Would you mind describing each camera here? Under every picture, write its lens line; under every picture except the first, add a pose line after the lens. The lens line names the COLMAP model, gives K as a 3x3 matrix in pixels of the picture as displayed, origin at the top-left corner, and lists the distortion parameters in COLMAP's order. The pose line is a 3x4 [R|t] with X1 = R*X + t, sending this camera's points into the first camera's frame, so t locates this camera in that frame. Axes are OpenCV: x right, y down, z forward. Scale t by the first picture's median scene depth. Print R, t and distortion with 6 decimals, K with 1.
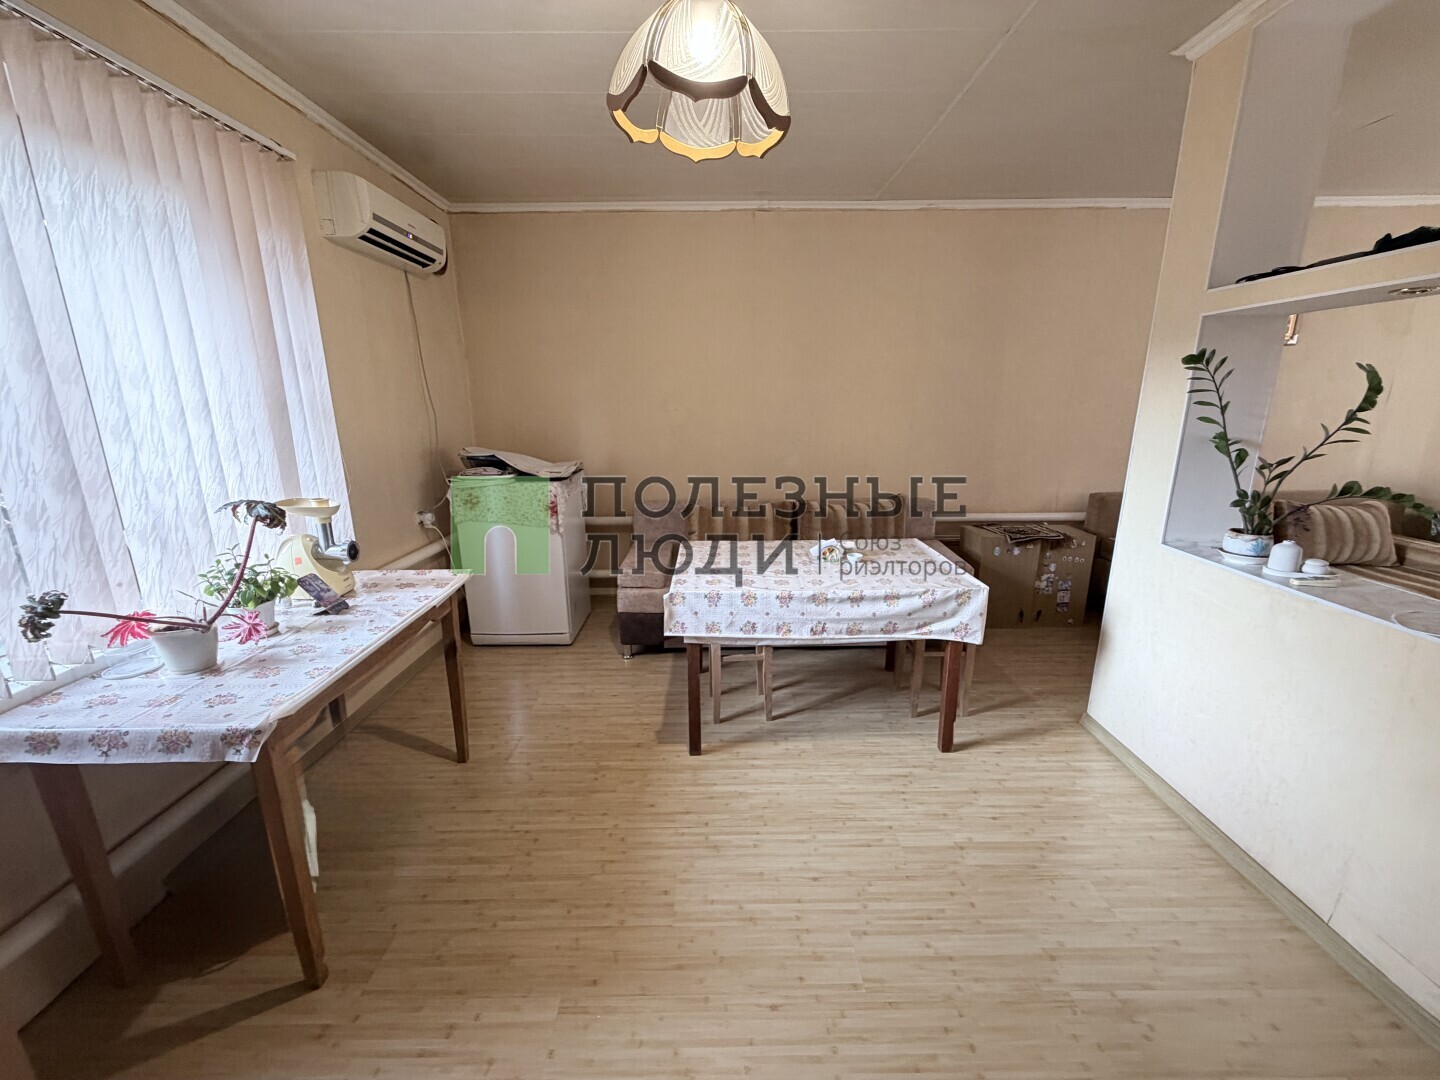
lens RADIAL K [[575.6, 0, 717.1], [0, 575.6, 542.1], [0, 0, 1]] dist [-0.000186, 0.000384]
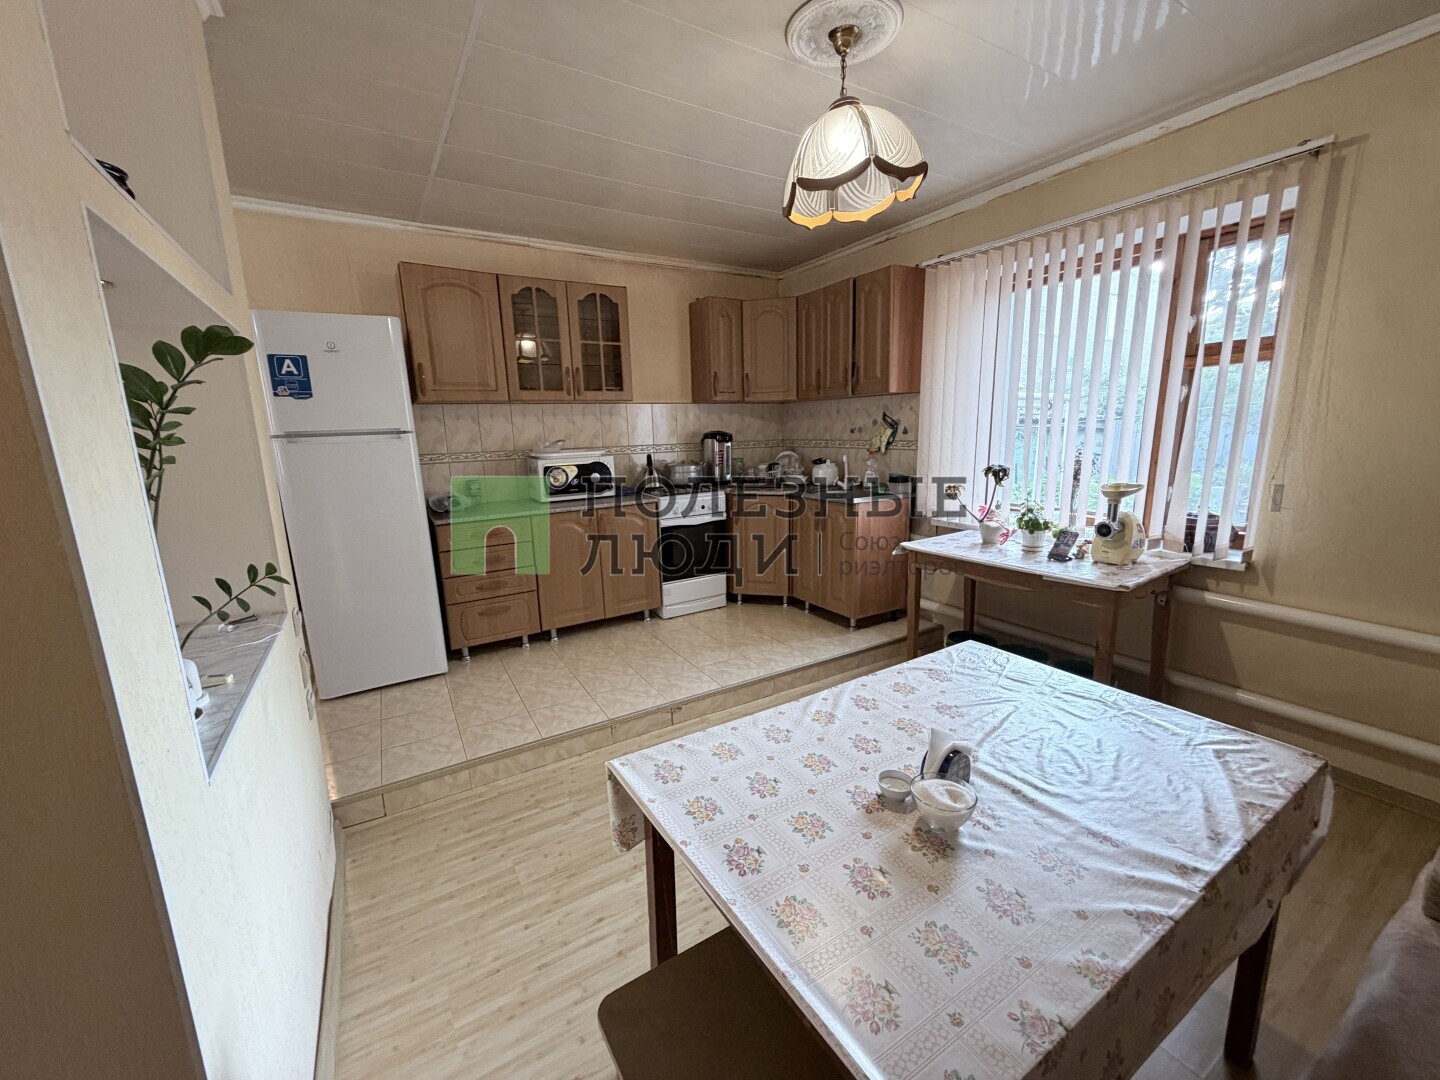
lens RADIAL K [[575.6, 0, 717.1], [0, 575.6, 542.1], [0, 0, 1]] dist [-0.000186, 0.000384]
pose [[-0.856644, 0.128359, -0.499685, 0.460407], [-0.096884, 0.911297, 0.400188, -0.246205], [0.506729, 0.391230, -0.768222, 1.023520]]
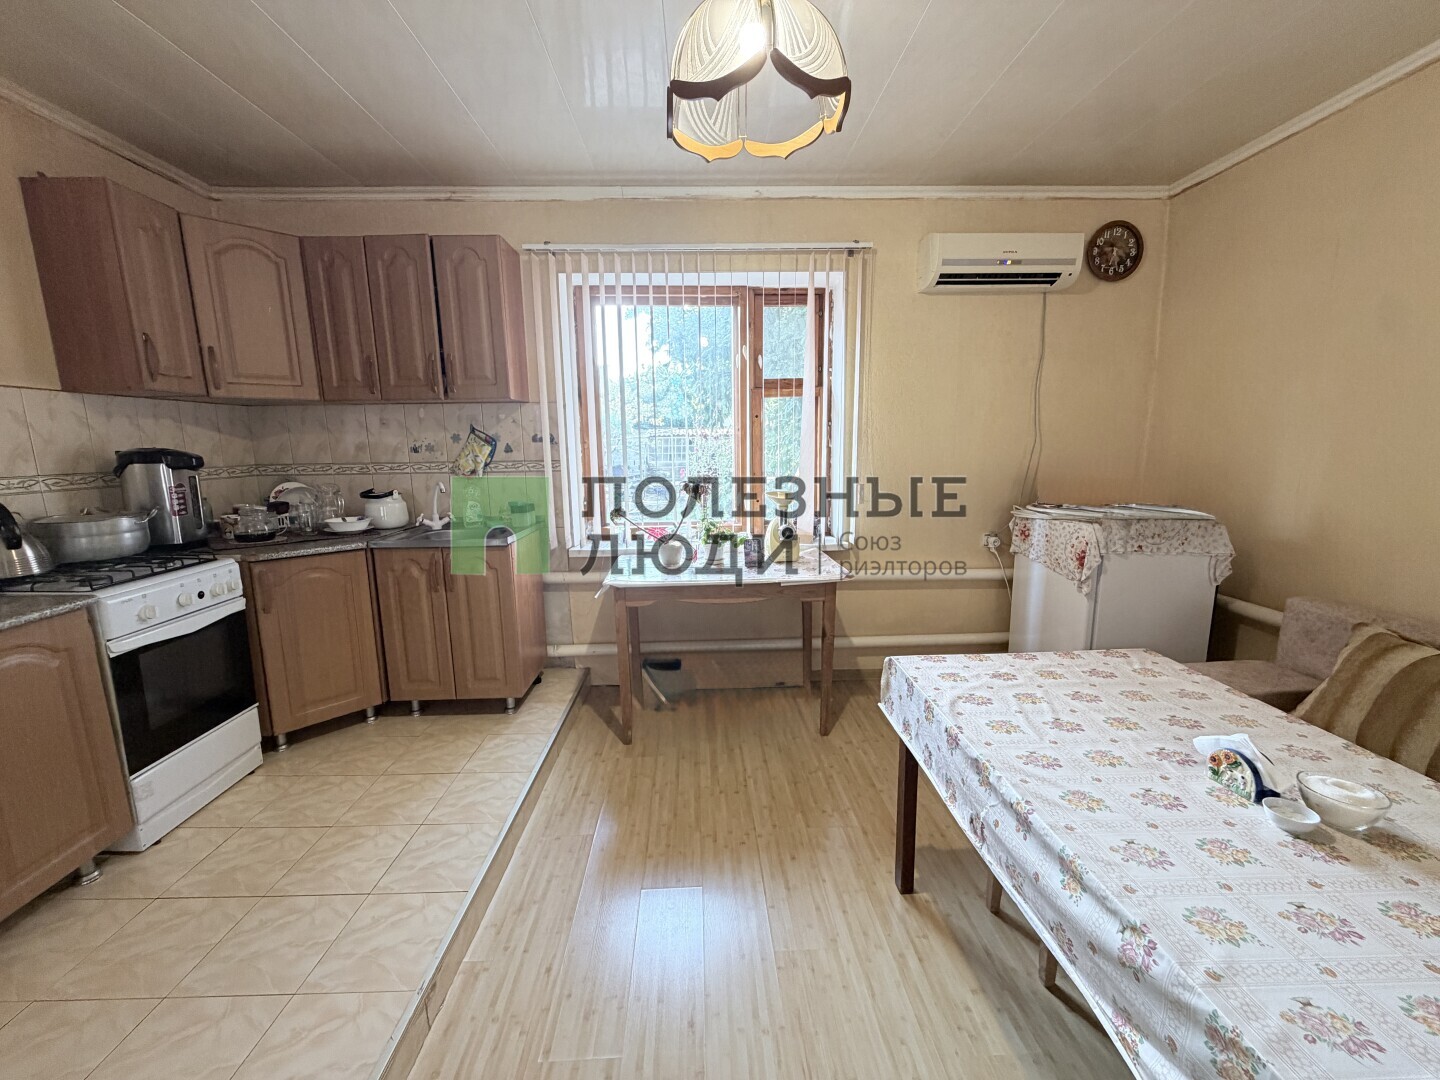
lens RADIAL K [[575.6, 0, 717.1], [0, 575.6, 542.1], [0, 0, 1]] dist [-0.000186, 0.000384]
pose [[0.028078, 0.179160, -0.983419, 0.486188], [-0.232142, 0.958079, 0.167915, -0.103062], [0.972277, 0.223578, 0.068492, 0.498000]]
